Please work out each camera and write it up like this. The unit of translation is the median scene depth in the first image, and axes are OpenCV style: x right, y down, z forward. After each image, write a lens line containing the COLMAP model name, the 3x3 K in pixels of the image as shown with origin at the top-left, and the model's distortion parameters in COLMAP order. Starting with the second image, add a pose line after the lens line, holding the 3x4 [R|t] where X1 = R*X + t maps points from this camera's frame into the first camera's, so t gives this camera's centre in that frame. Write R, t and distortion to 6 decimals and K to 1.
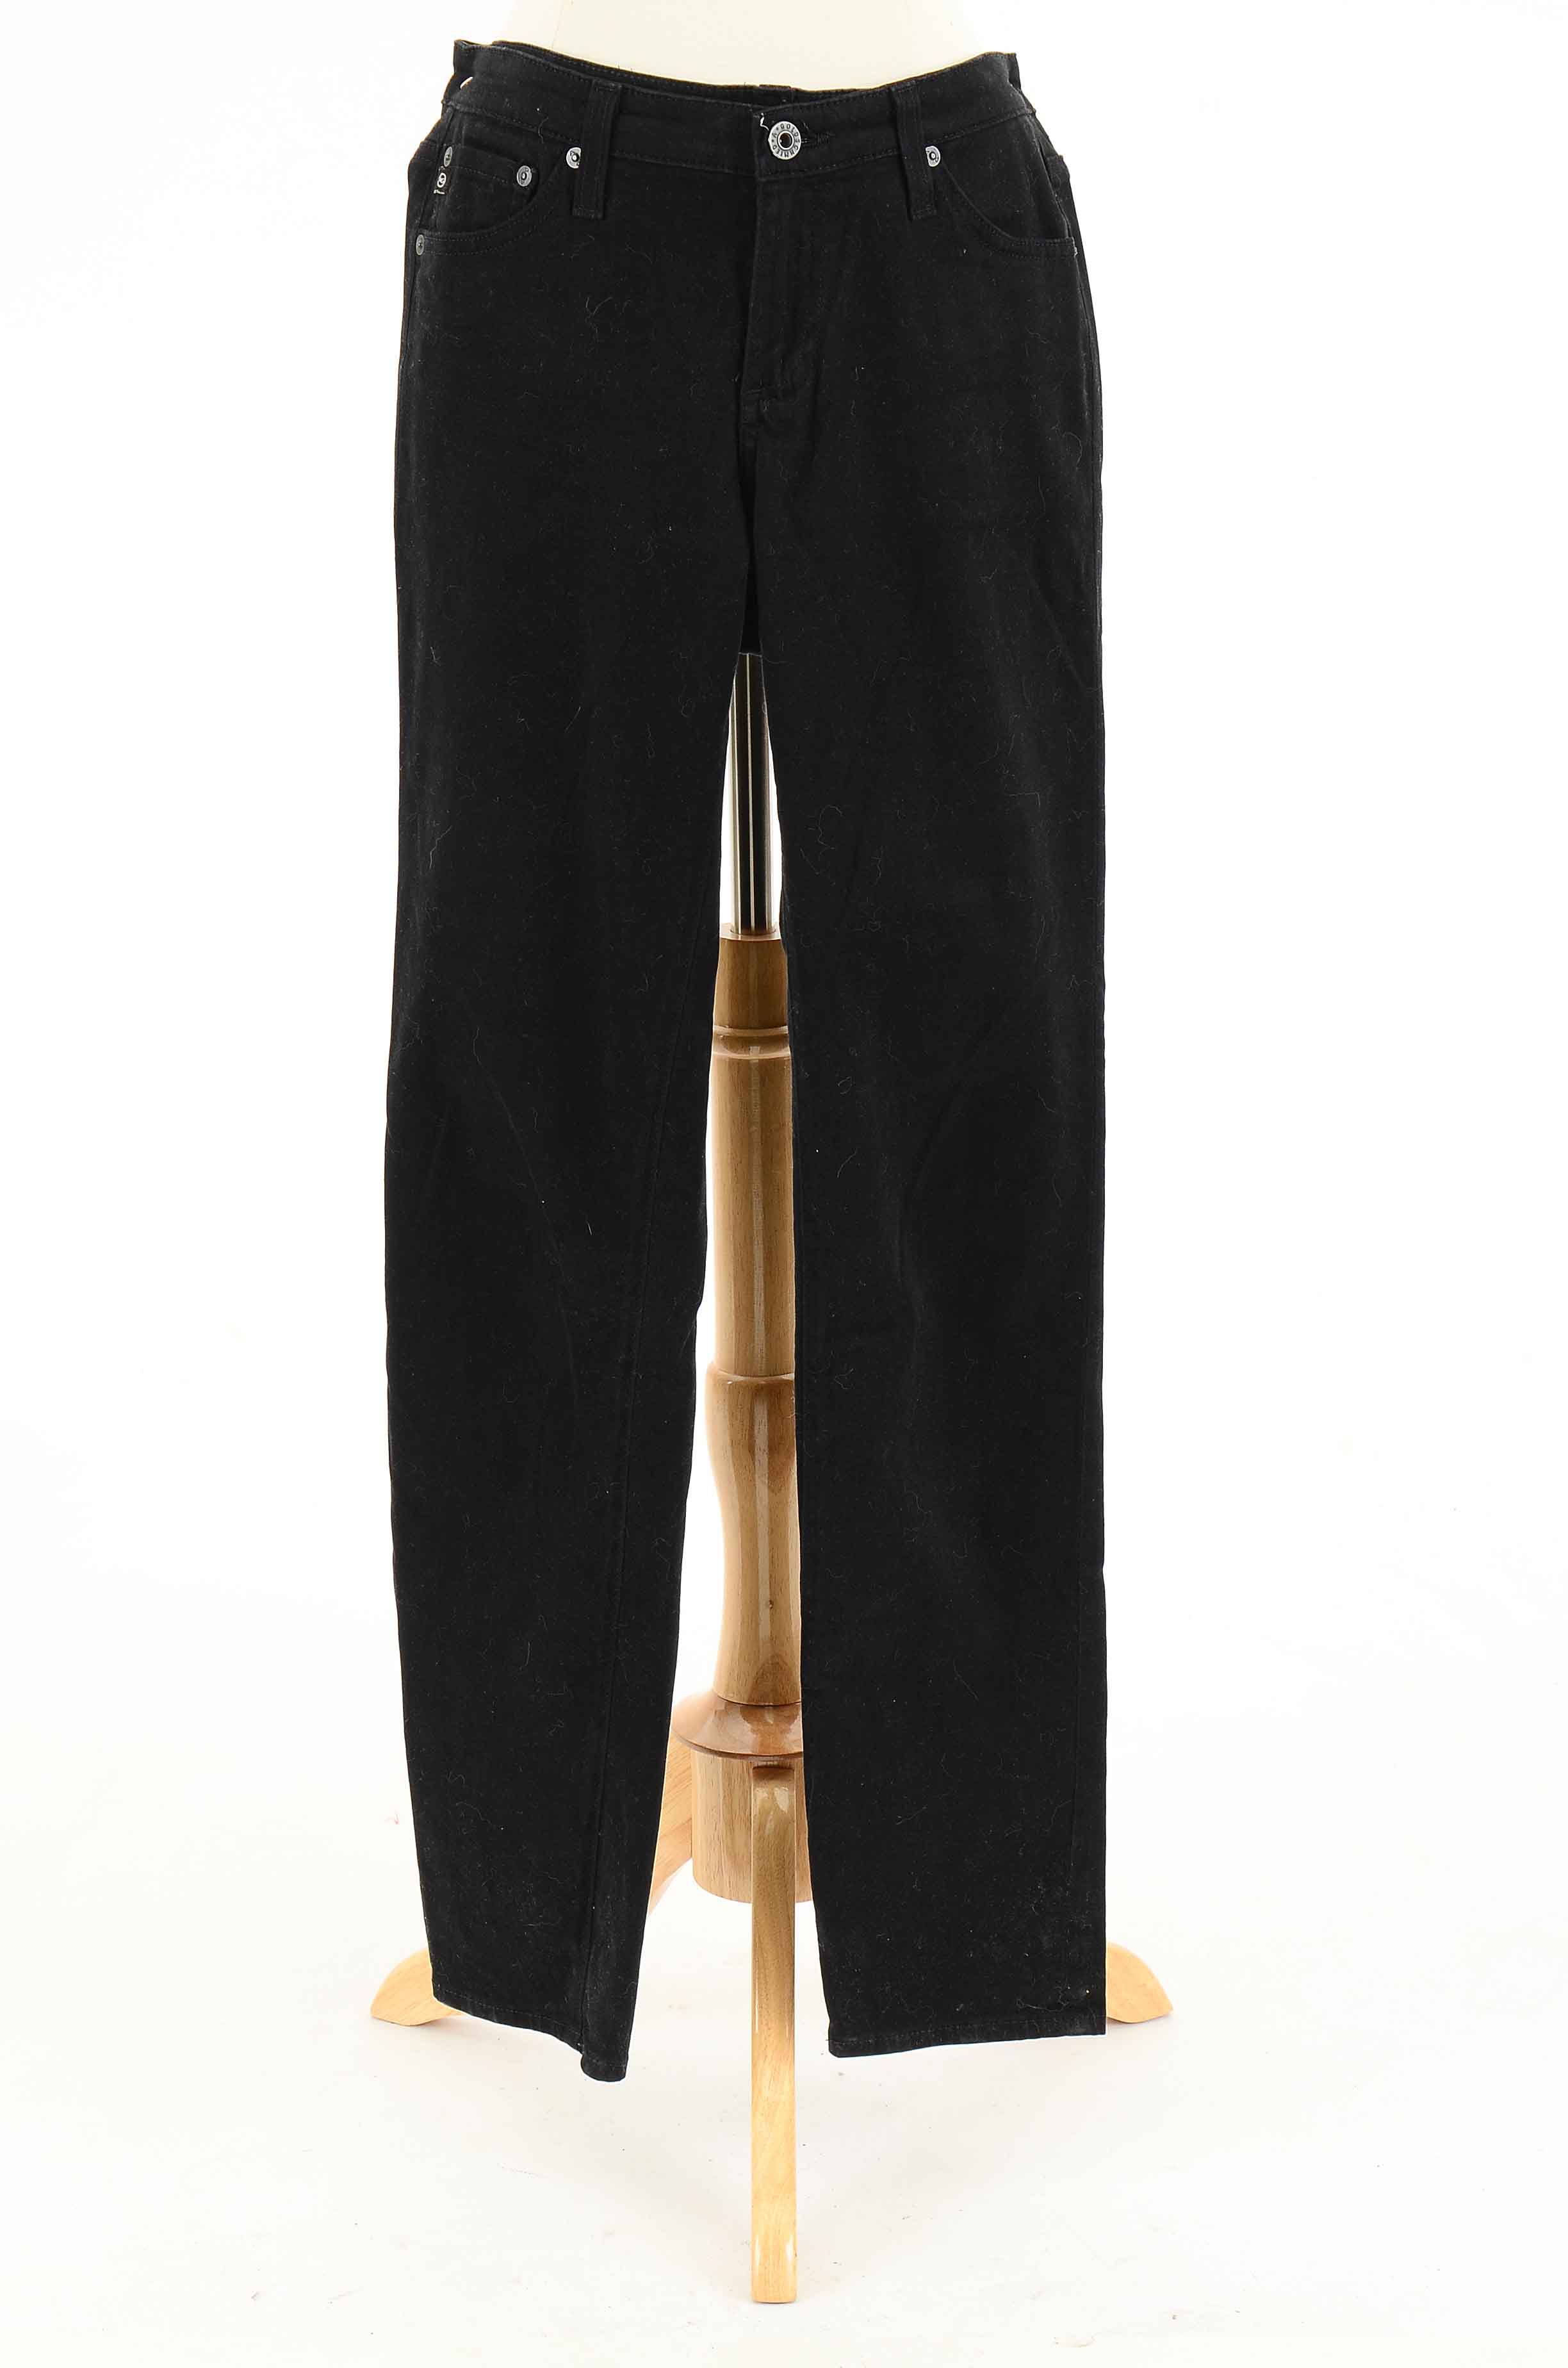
lens RADIAL K [[5324.5, 0, 784.9], [0, 5324.5, 1188.8], [0, 0, 1]] dist [0.092000, 0.000000]
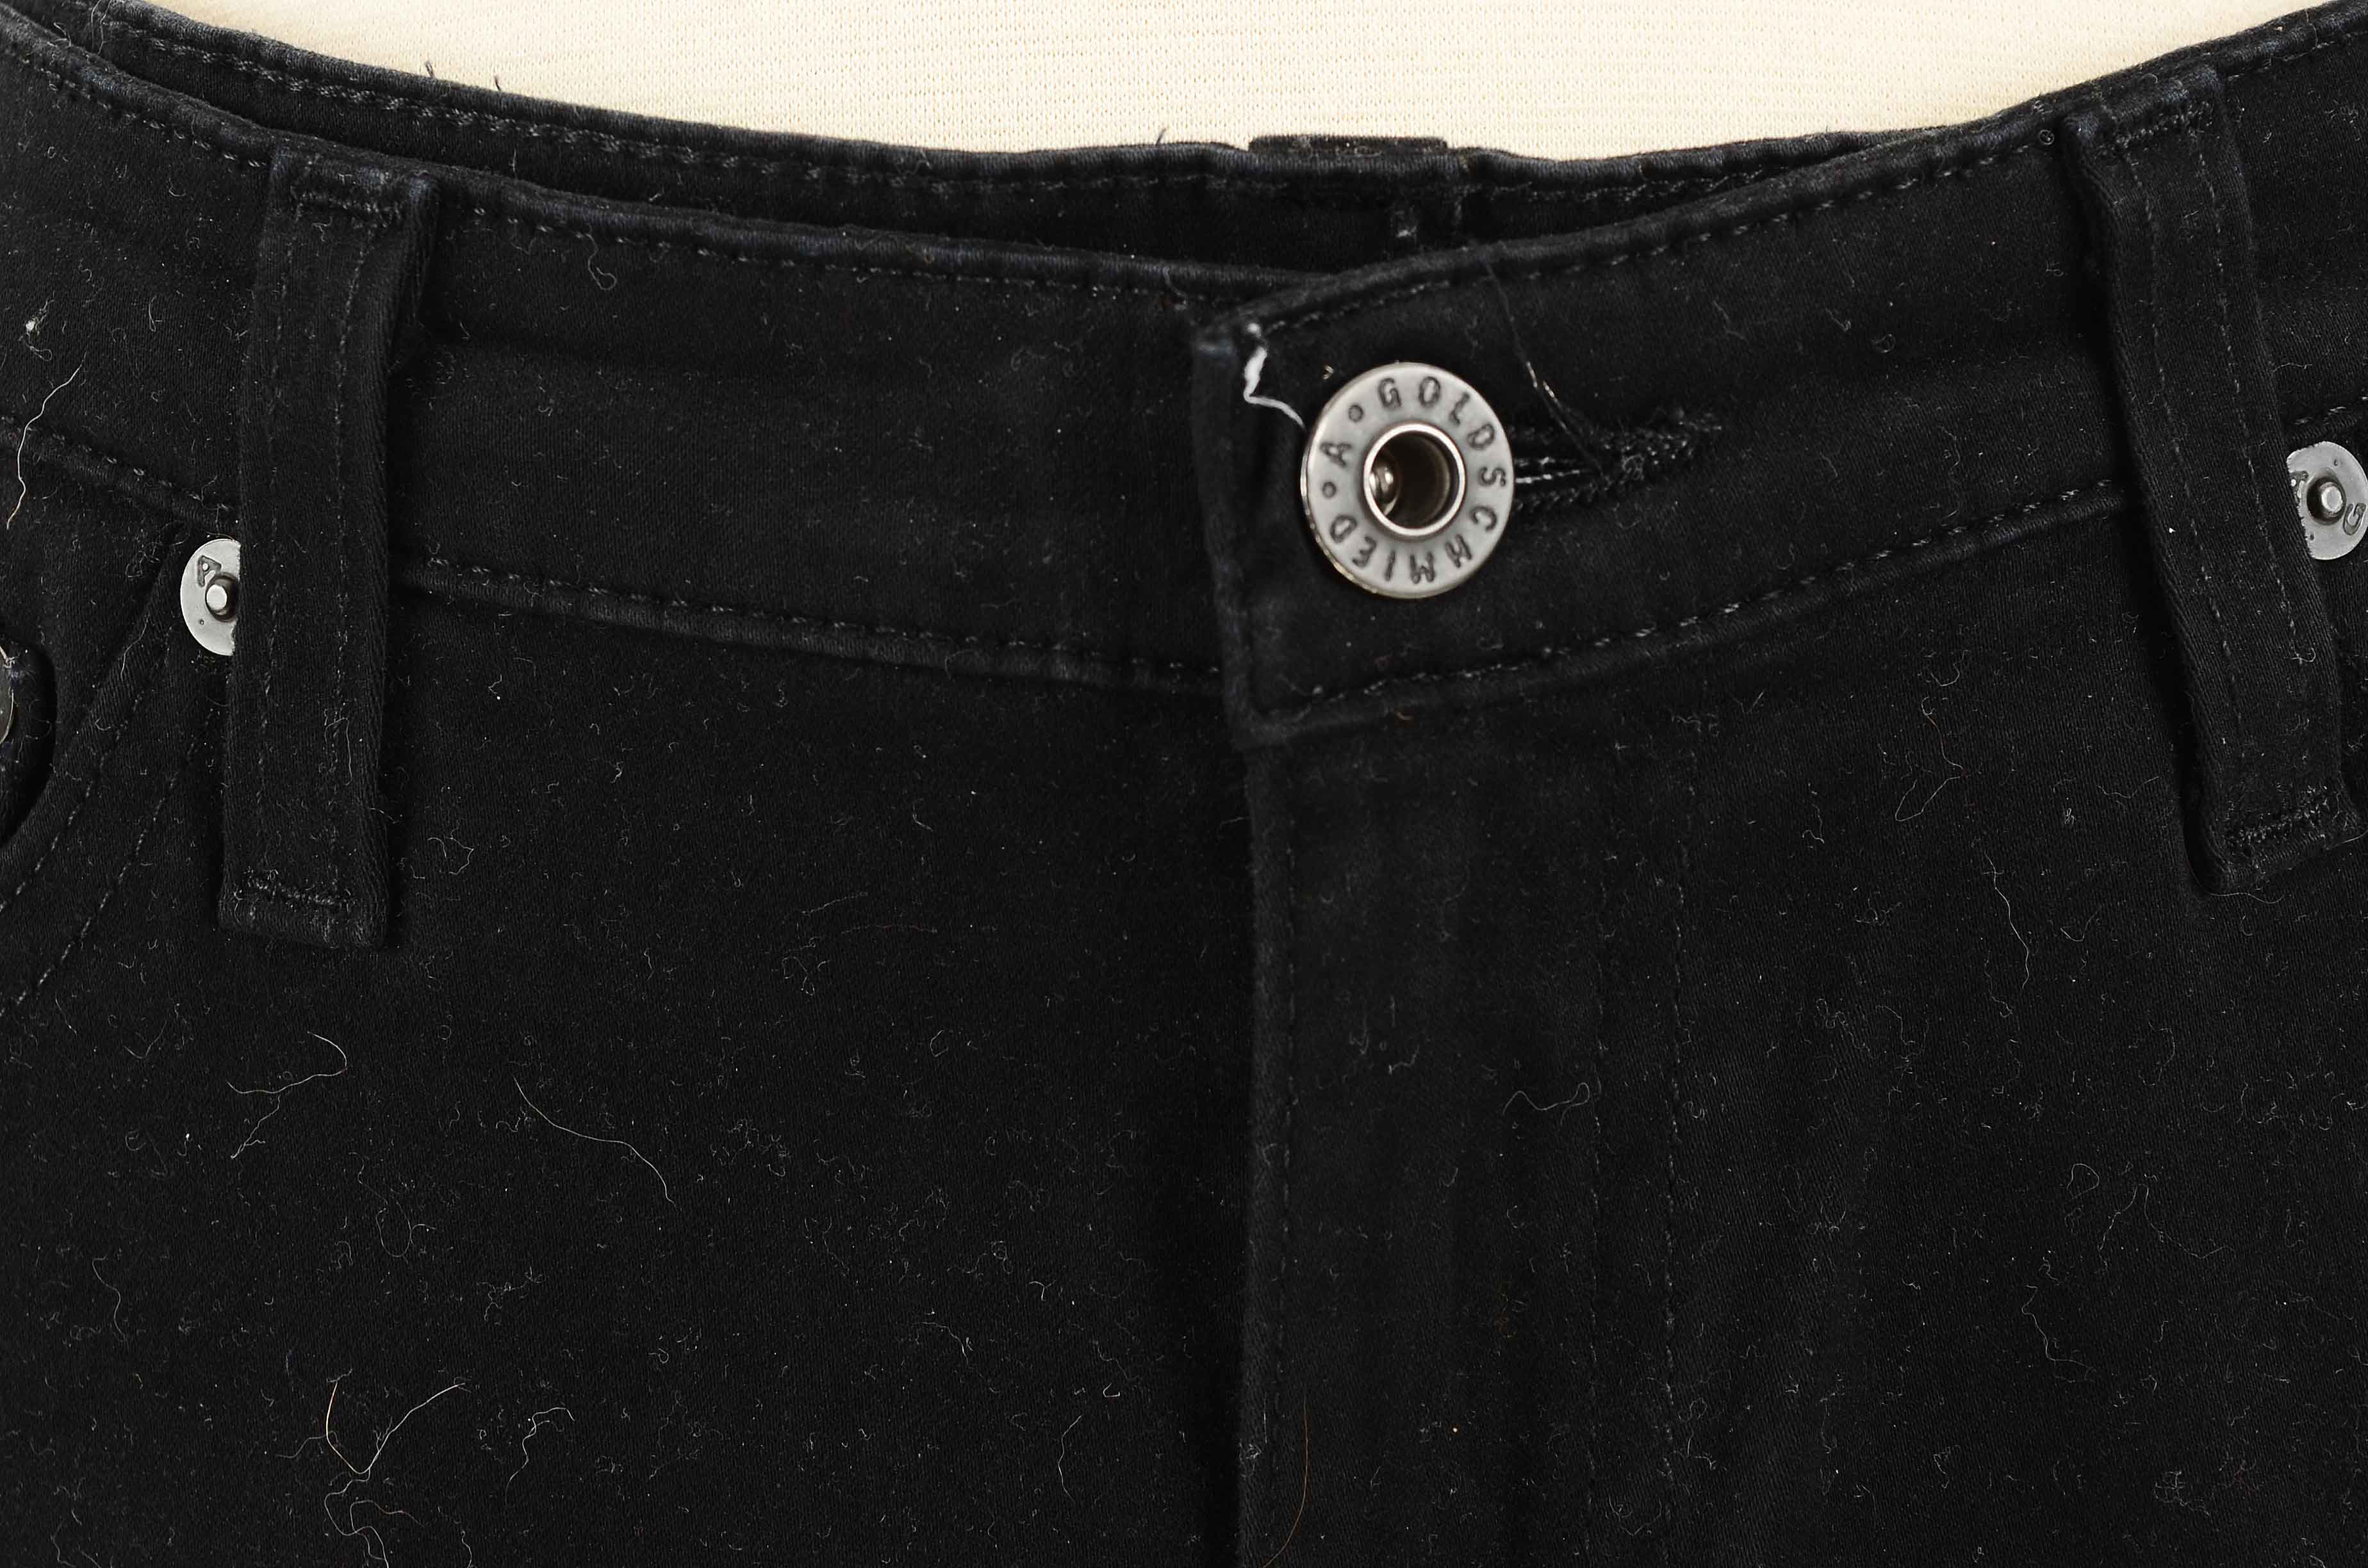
lens RADIAL K [[5324.5, 0, 1188.8], [0, 5324.5, 786.6], [0, 0, 1]] dist [0.092000, 0.000000]
pose [[0.991380, -0.028135, -0.127965, 0.013556], [0.021592, 0.998401, -0.052240, -0.178068], [0.129230, 0.049026, 0.990402, 0.838349]]
